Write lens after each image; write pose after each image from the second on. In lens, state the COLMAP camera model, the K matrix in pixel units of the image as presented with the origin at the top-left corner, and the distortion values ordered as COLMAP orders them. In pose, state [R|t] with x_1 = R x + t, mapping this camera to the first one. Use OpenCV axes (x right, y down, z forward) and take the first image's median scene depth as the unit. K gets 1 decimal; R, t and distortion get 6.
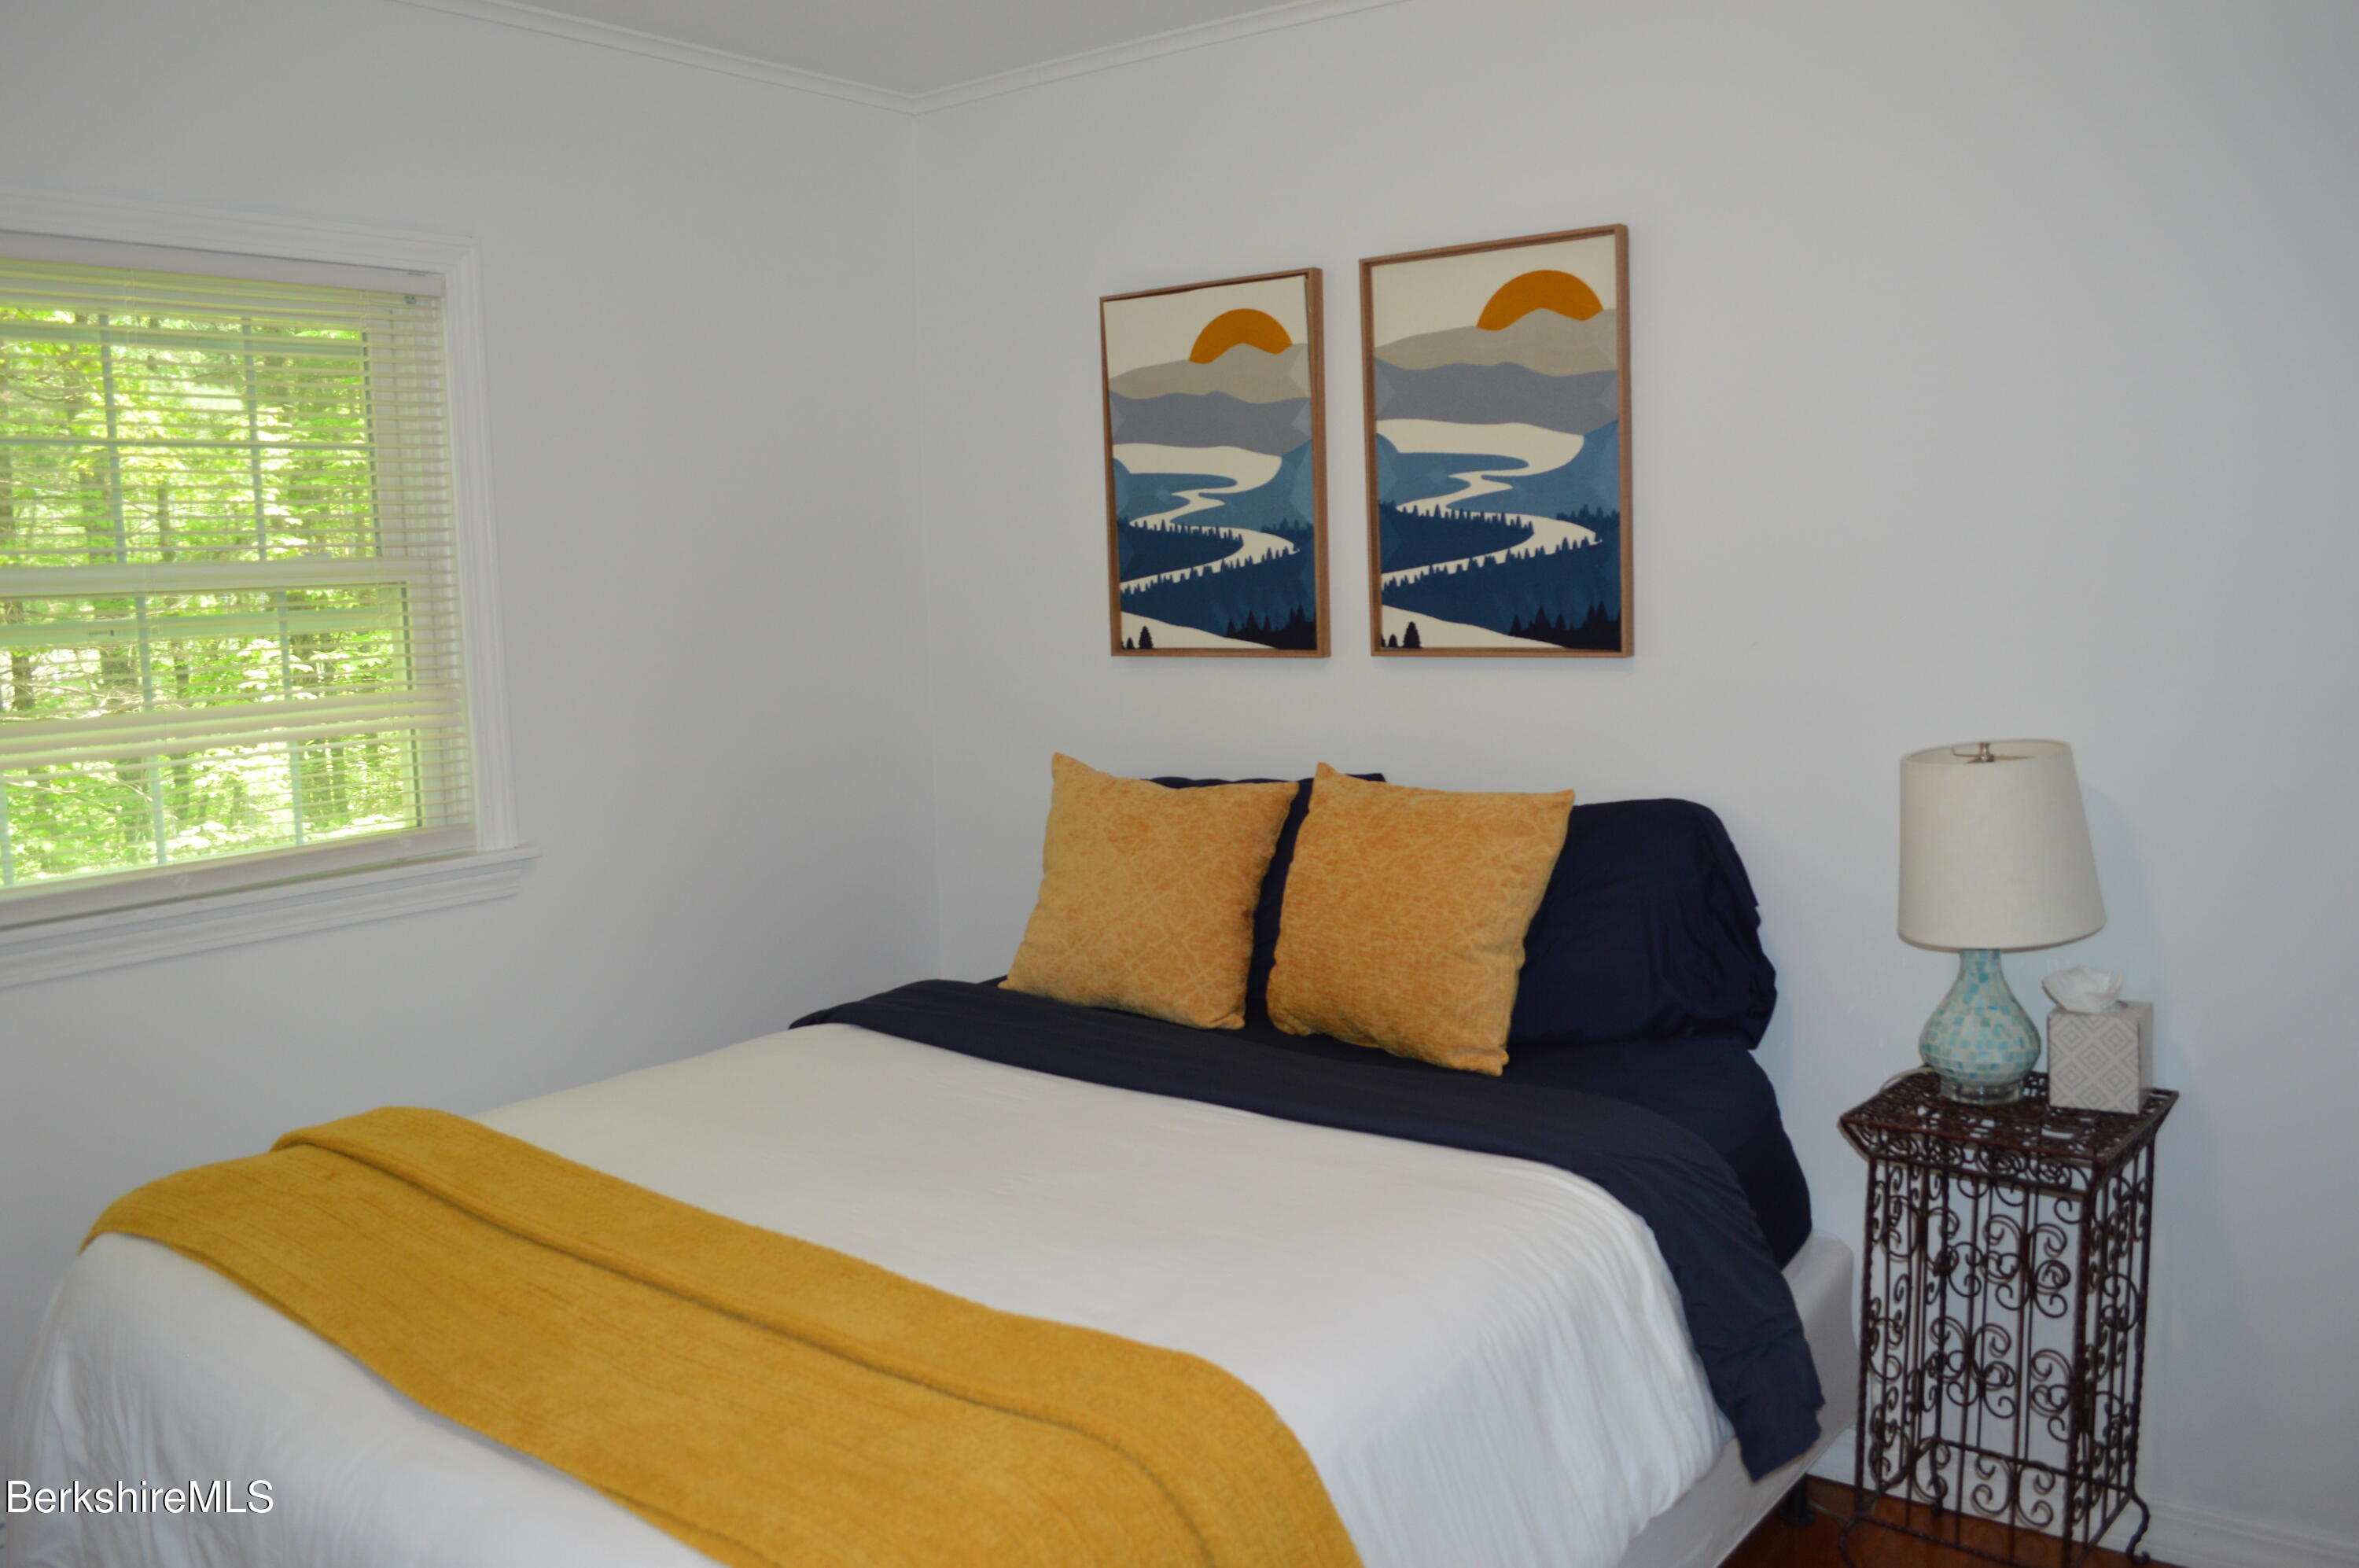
lens RADIAL K [[1886.7, 0, 1167.7], [0, 1886.7, 794.4], [0, 0, 1]] dist [-0.085506, 0.014757]
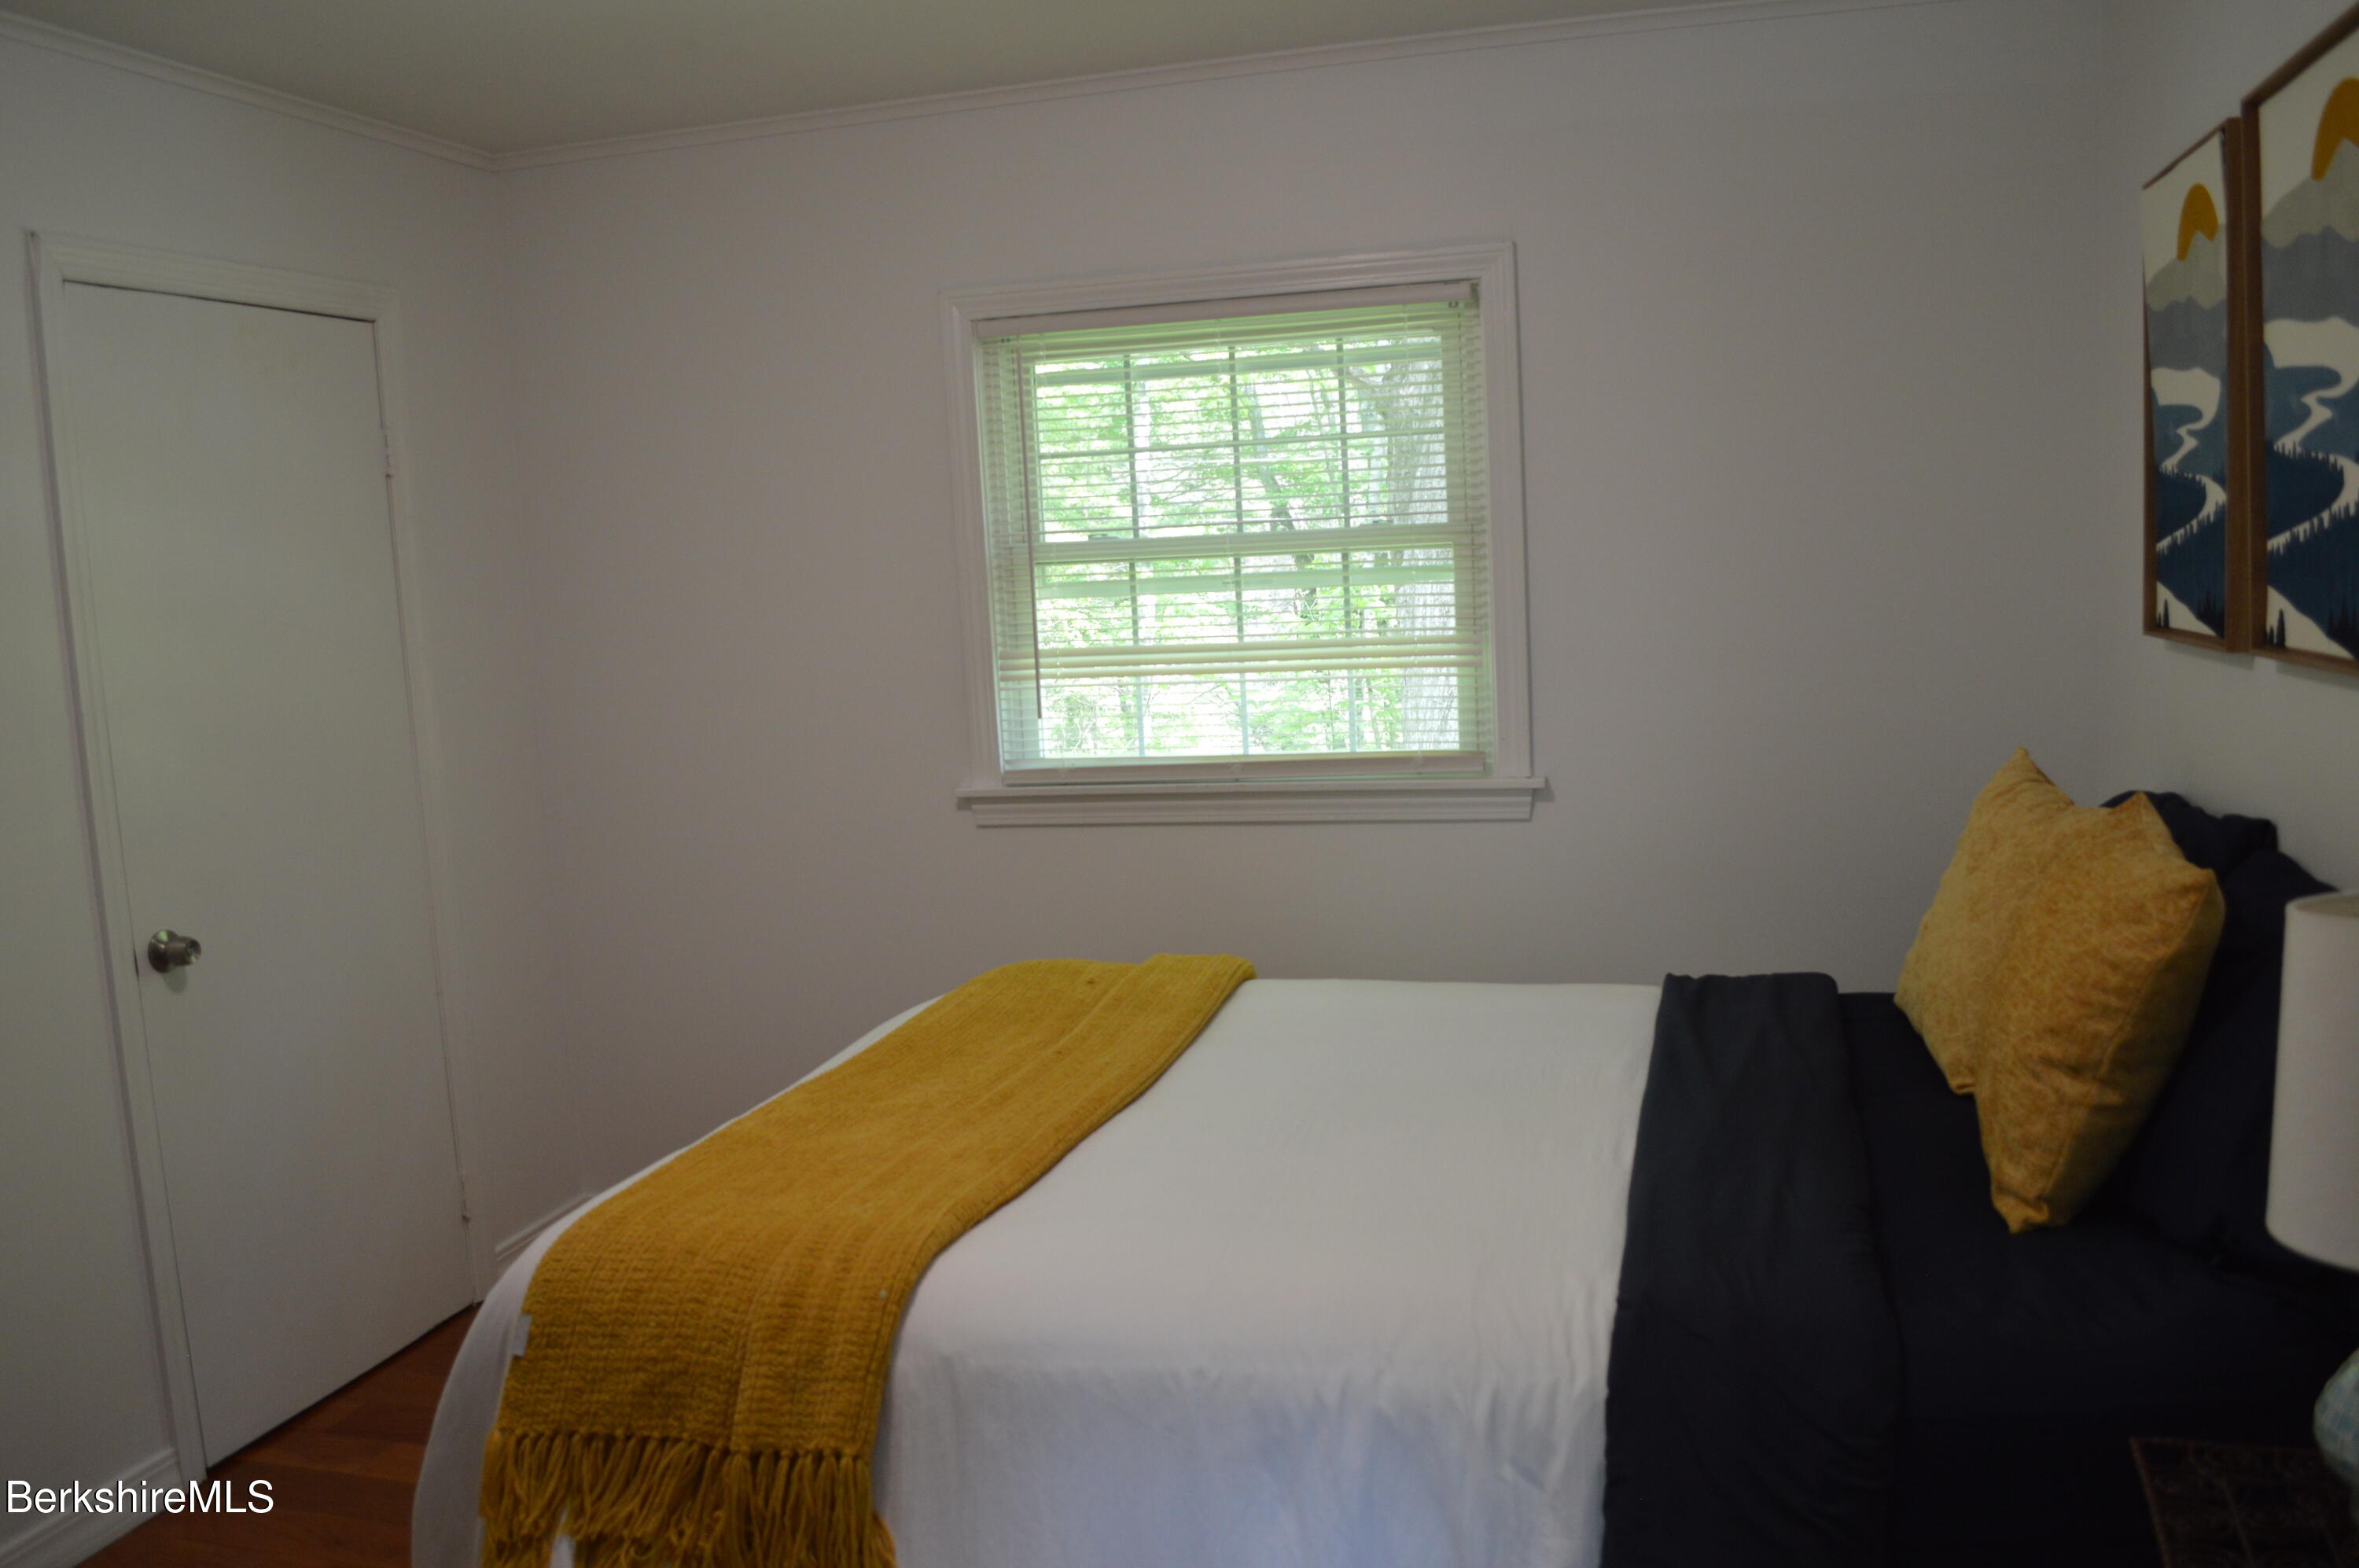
lens RADIAL K [[1886.7, 0, 1167.7], [0, 1886.7, 794.4], [0, 0, 1]] dist [-0.085506, 0.014757]
pose [[0.361264, 0.122123, -0.924432, 0.628896], [-0.078507, 0.991850, 0.100349, -0.060165], [0.929153, 0.036322, 0.367908, 0.382195]]
